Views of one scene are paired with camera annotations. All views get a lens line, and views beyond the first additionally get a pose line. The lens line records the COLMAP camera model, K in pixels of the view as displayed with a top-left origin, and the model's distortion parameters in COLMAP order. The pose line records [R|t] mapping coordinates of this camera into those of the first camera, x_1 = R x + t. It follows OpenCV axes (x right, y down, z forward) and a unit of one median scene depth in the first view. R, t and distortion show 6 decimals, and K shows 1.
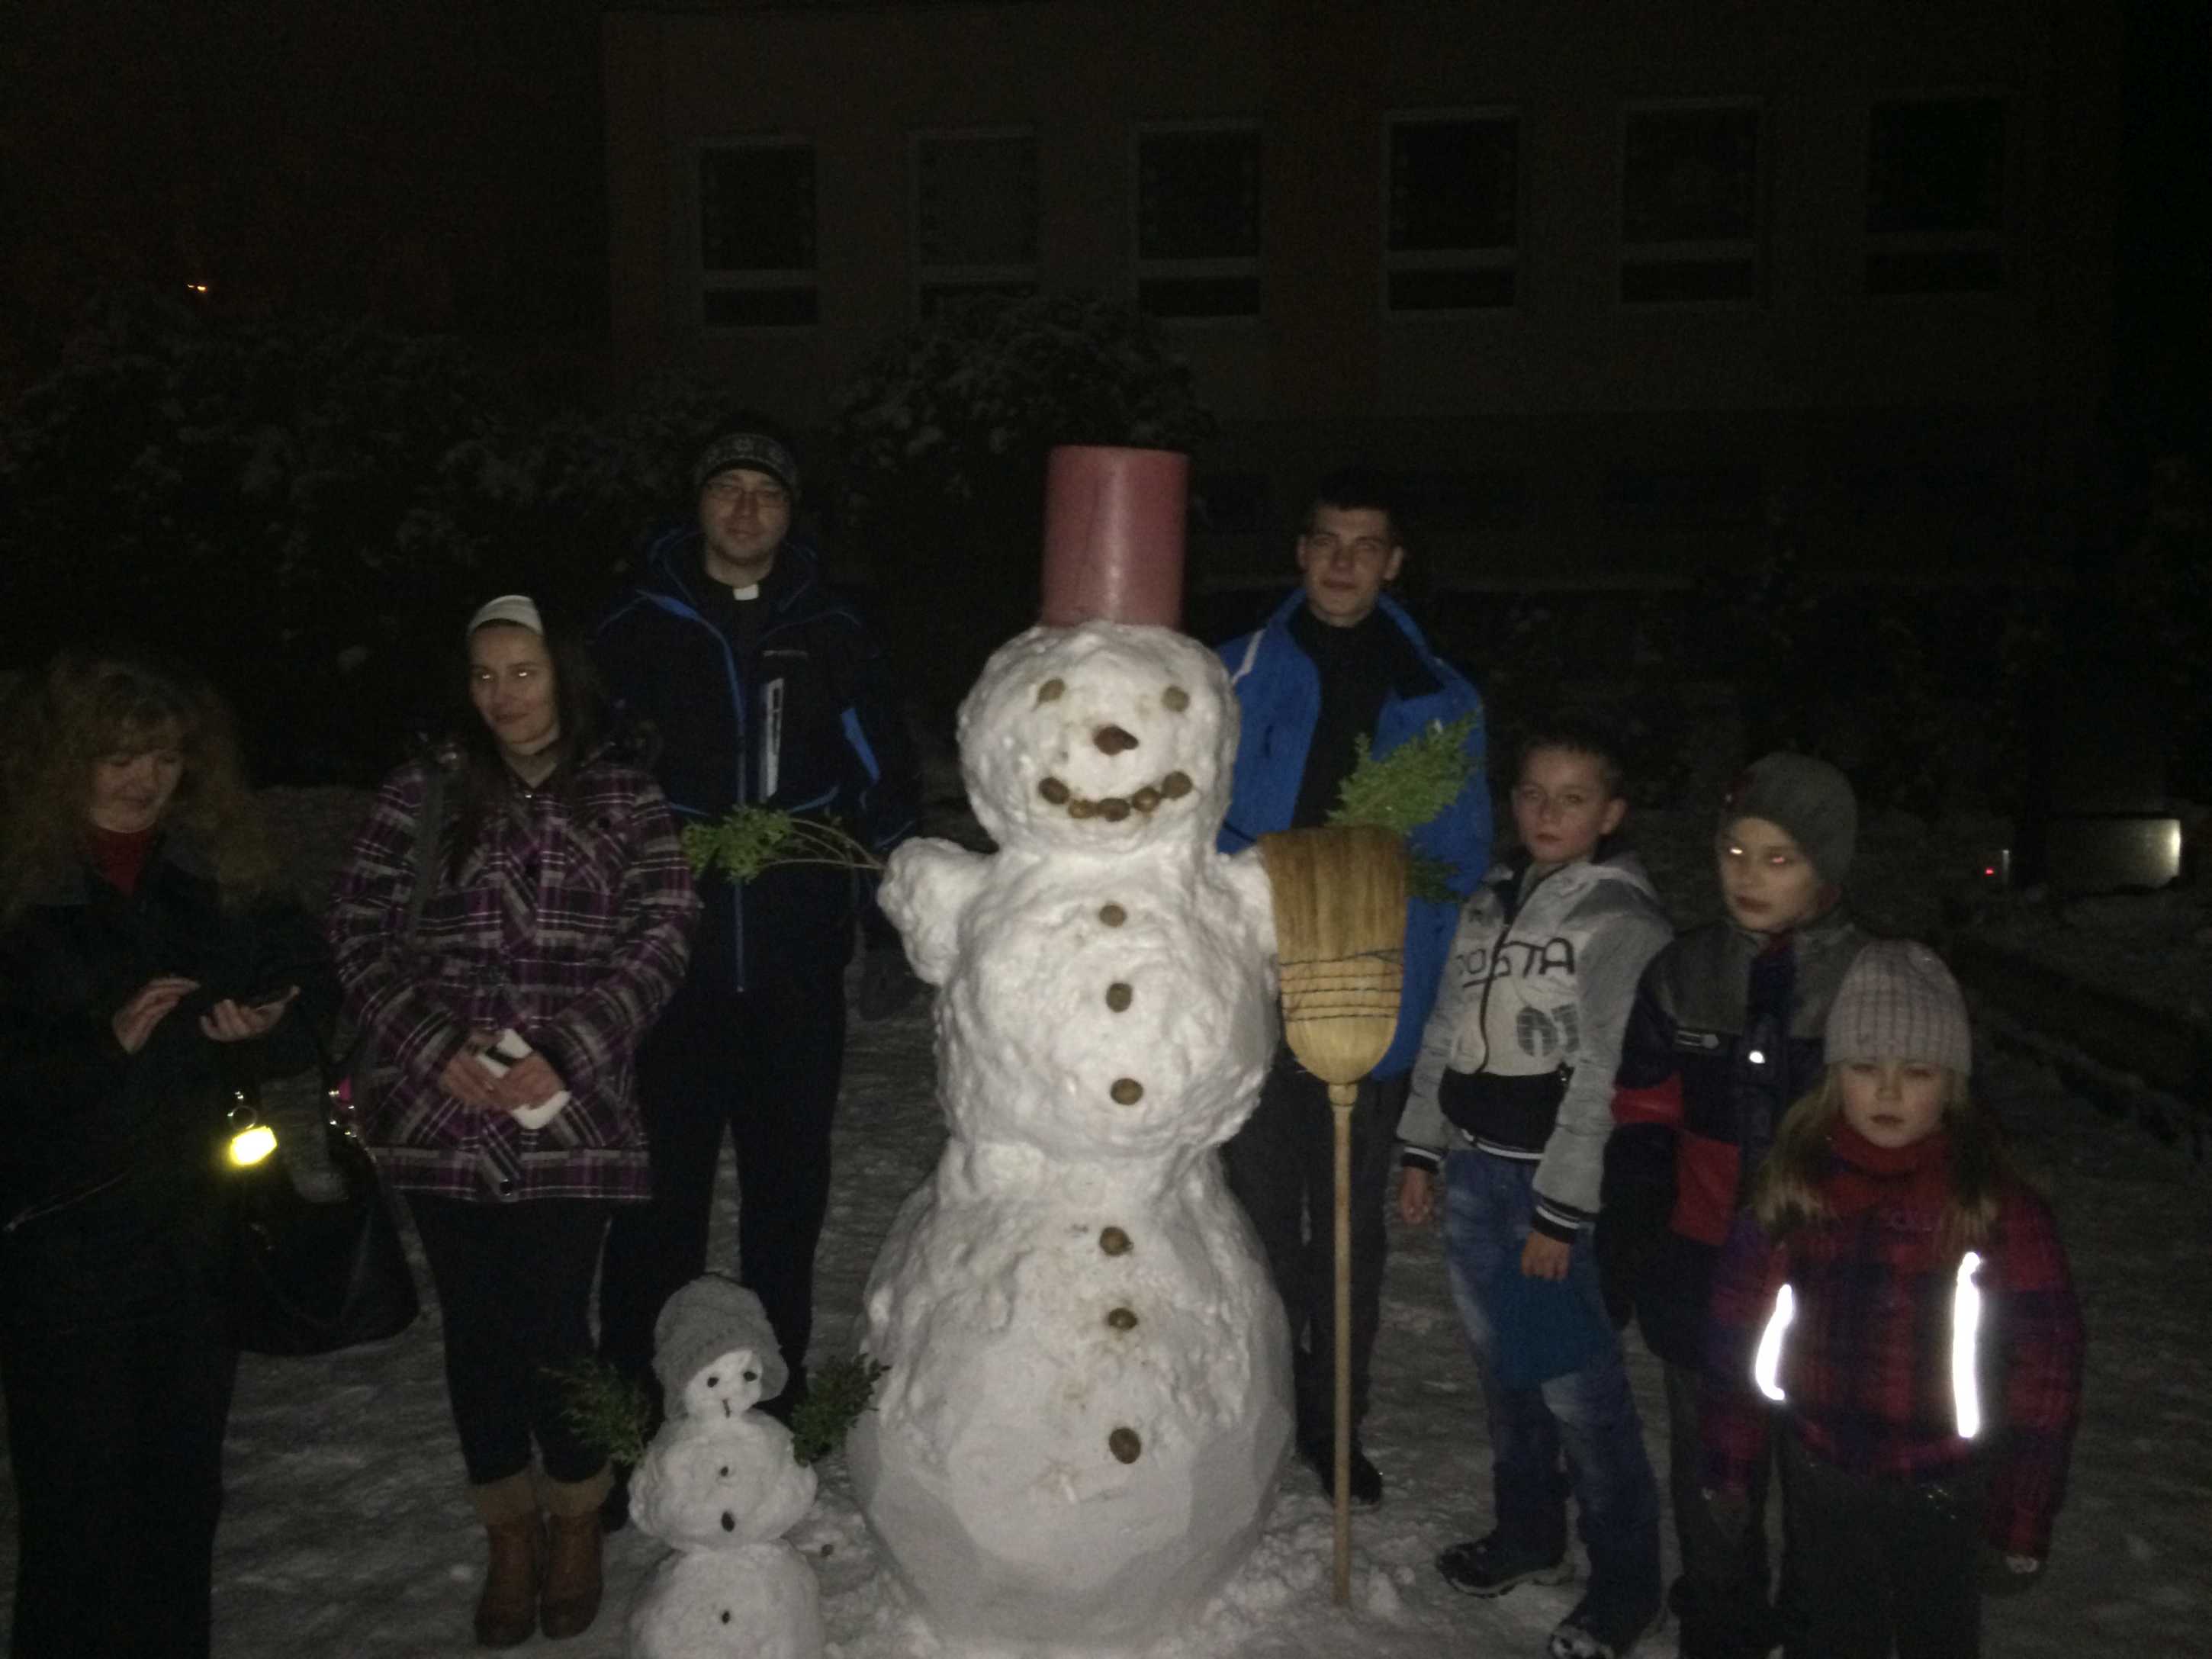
lens RADIAL K [[1884.6, 0, 1103.0], [0, 1884.6, 823.0], [0, 0, 1]] dist [0.075525, -0.099985]
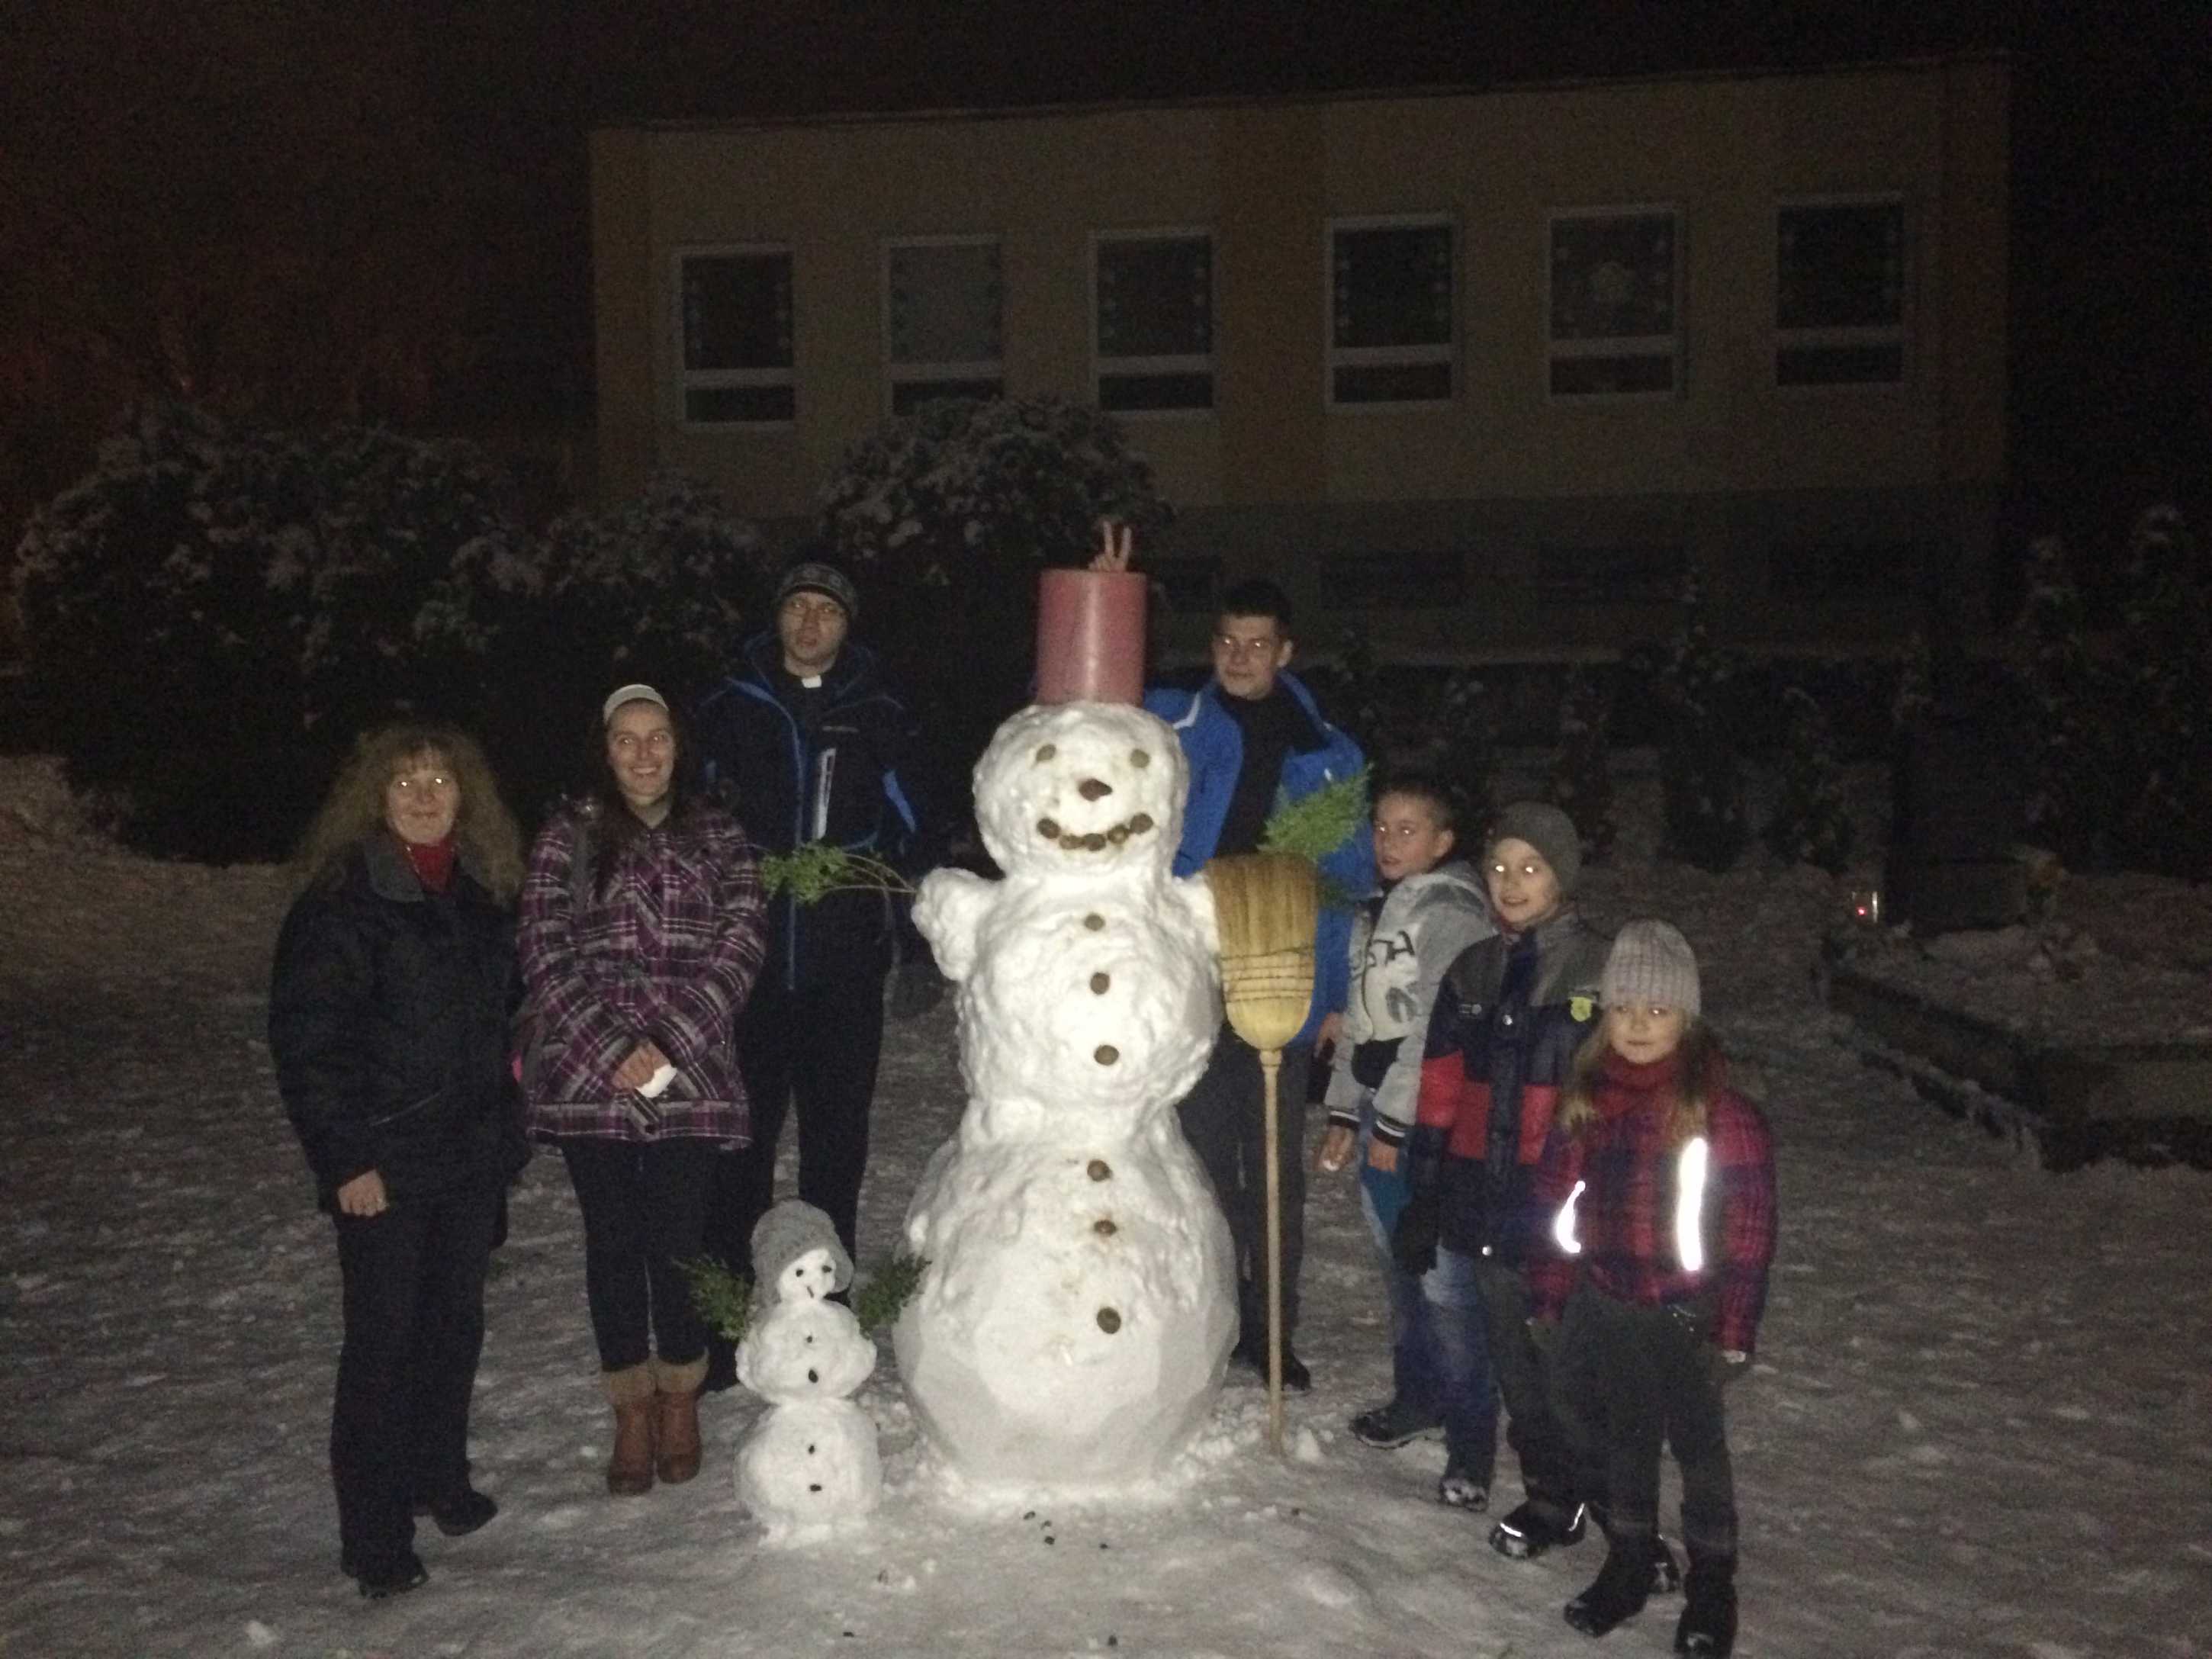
lens RADIAL K [[1893.4, 0, 1102.6], [0, 1893.4, 821.7], [0, 0, 1]] dist [0.072916, -0.101857]
pose [[0.999745, -0.011989, 0.019116, -0.013185], [0.012745, 0.999122, -0.039918, 0.030863], [-0.018621, 0.040151, 0.999020, -0.322336]]
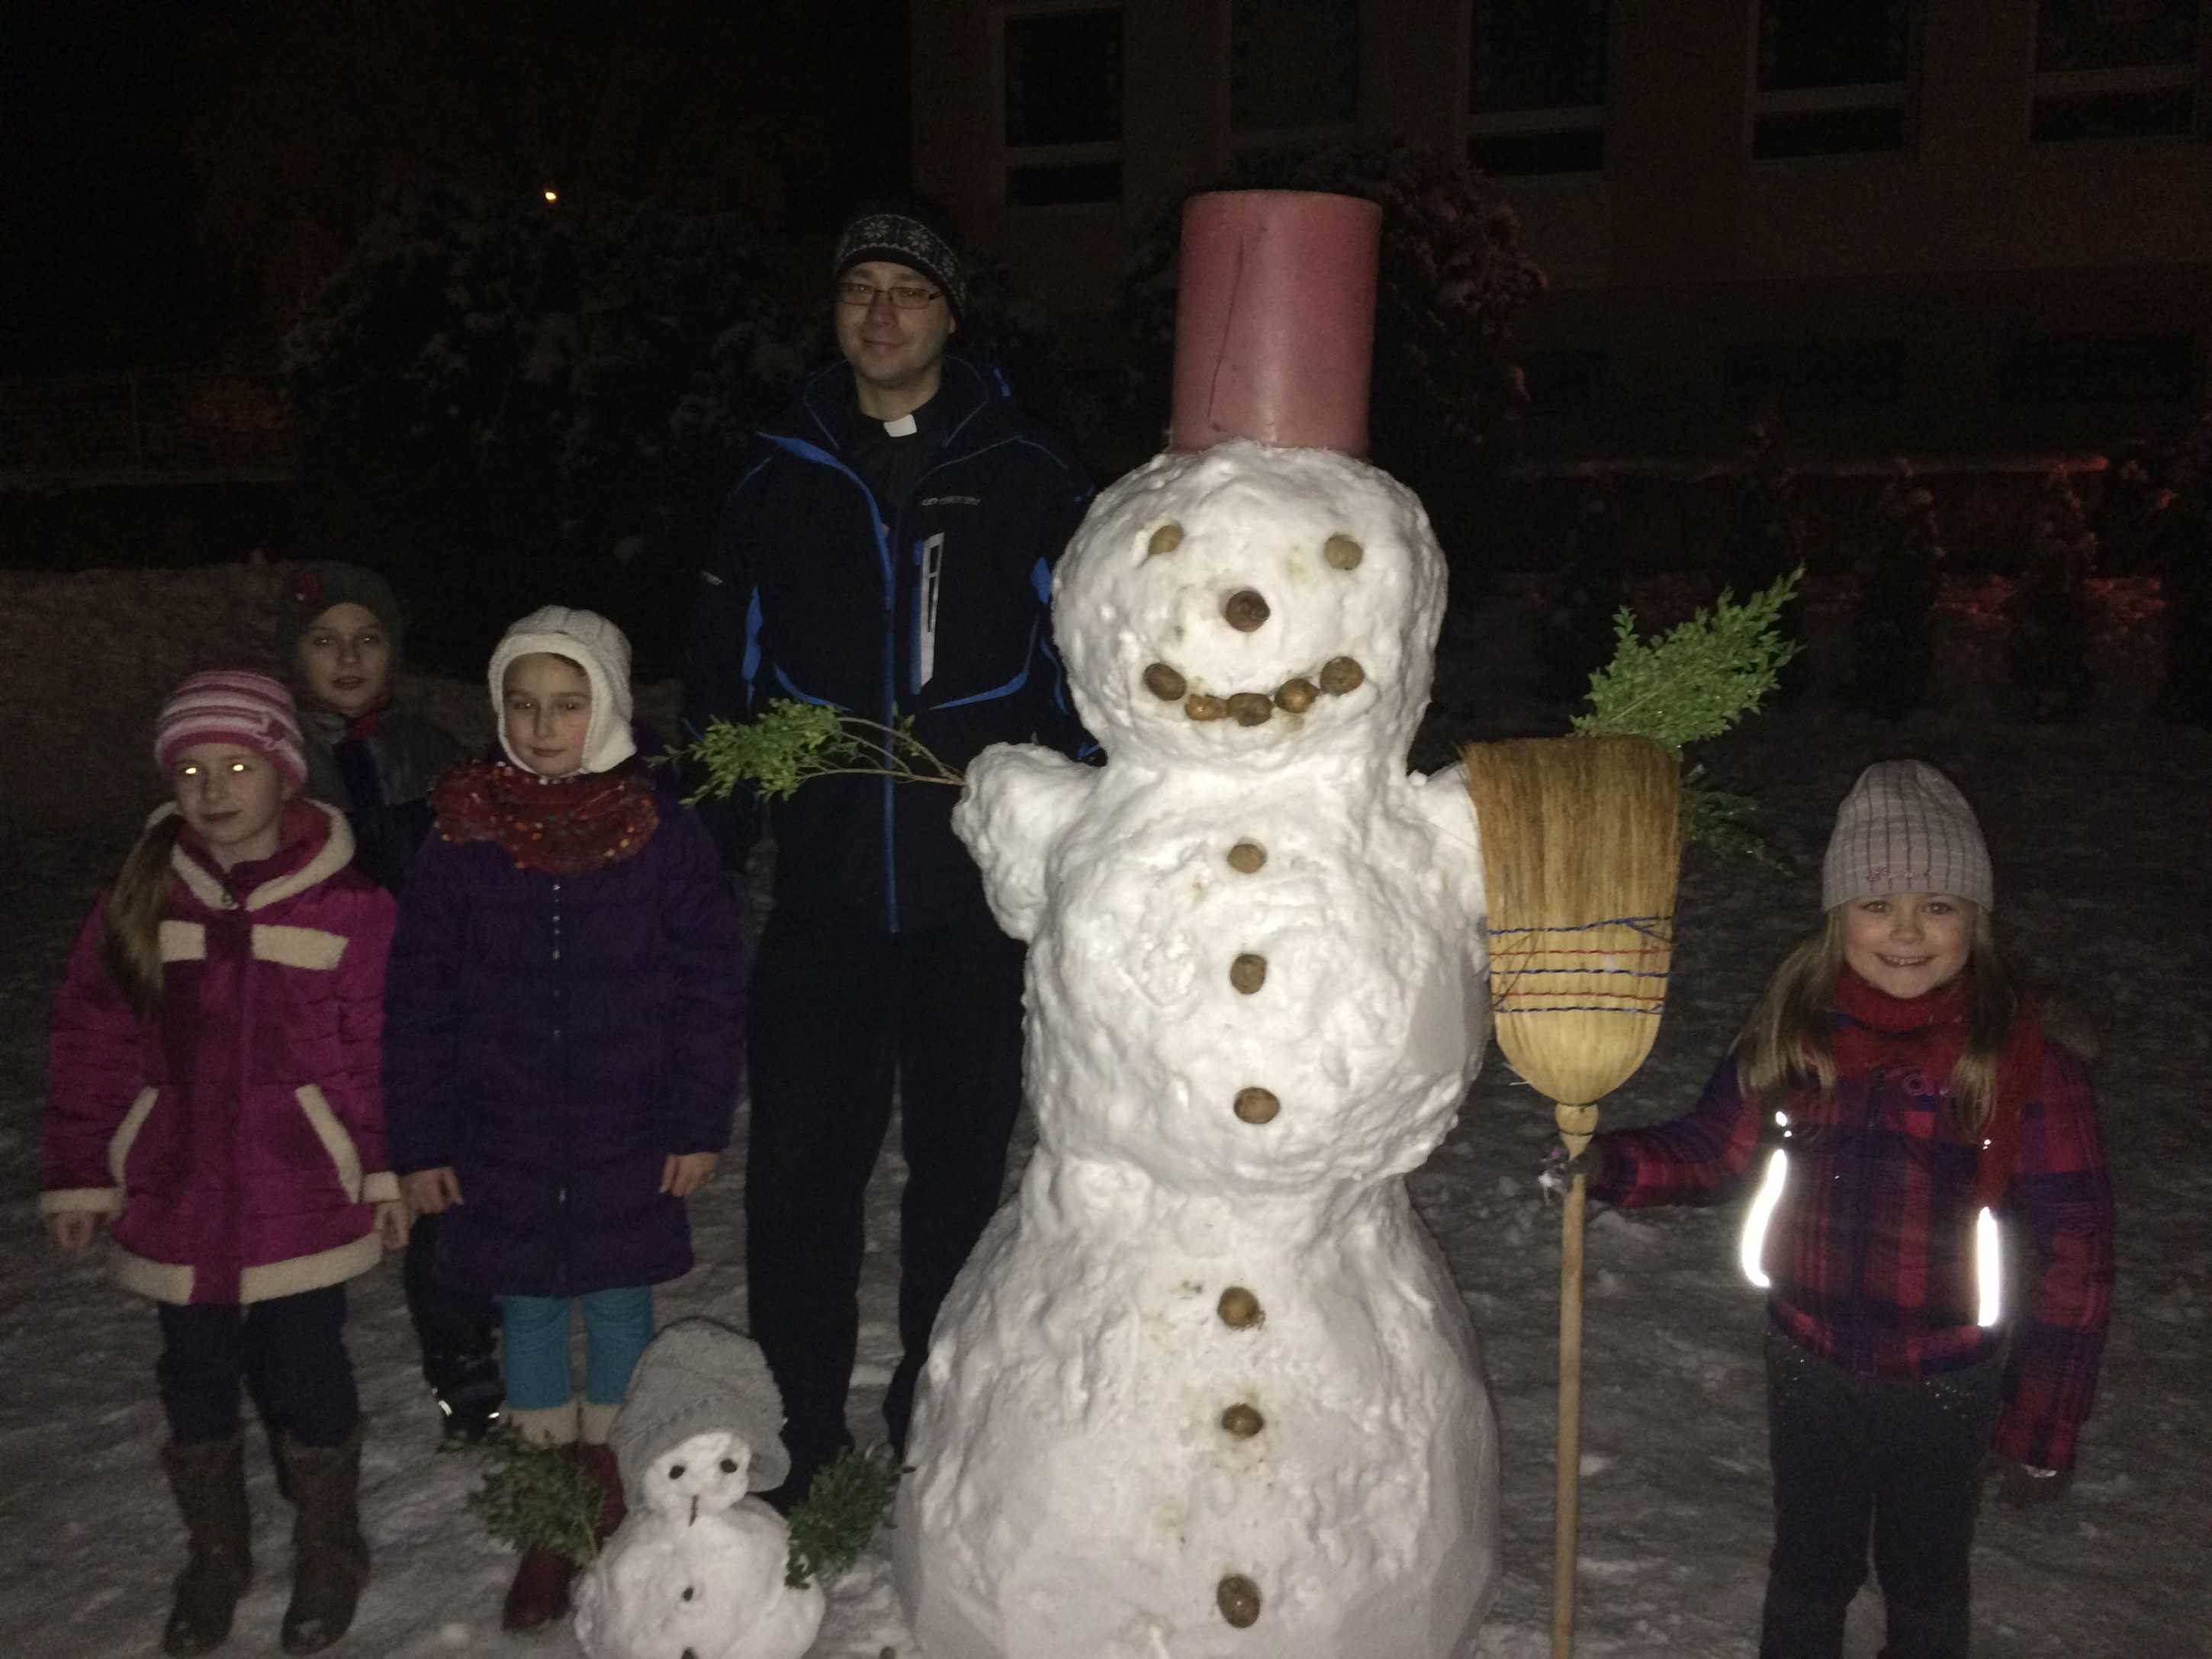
lens RADIAL K [[1893.4, 0, 1102.6], [0, 1893.4, 821.7], [0, 0, 1]] dist [0.072916, -0.101857]
pose [[0.984847, 0.025474, -0.171543, 0.072959], [-0.017060, 0.998586, 0.050347, 0.000215], [0.172583, -0.046658, 0.983889, 0.280296]]
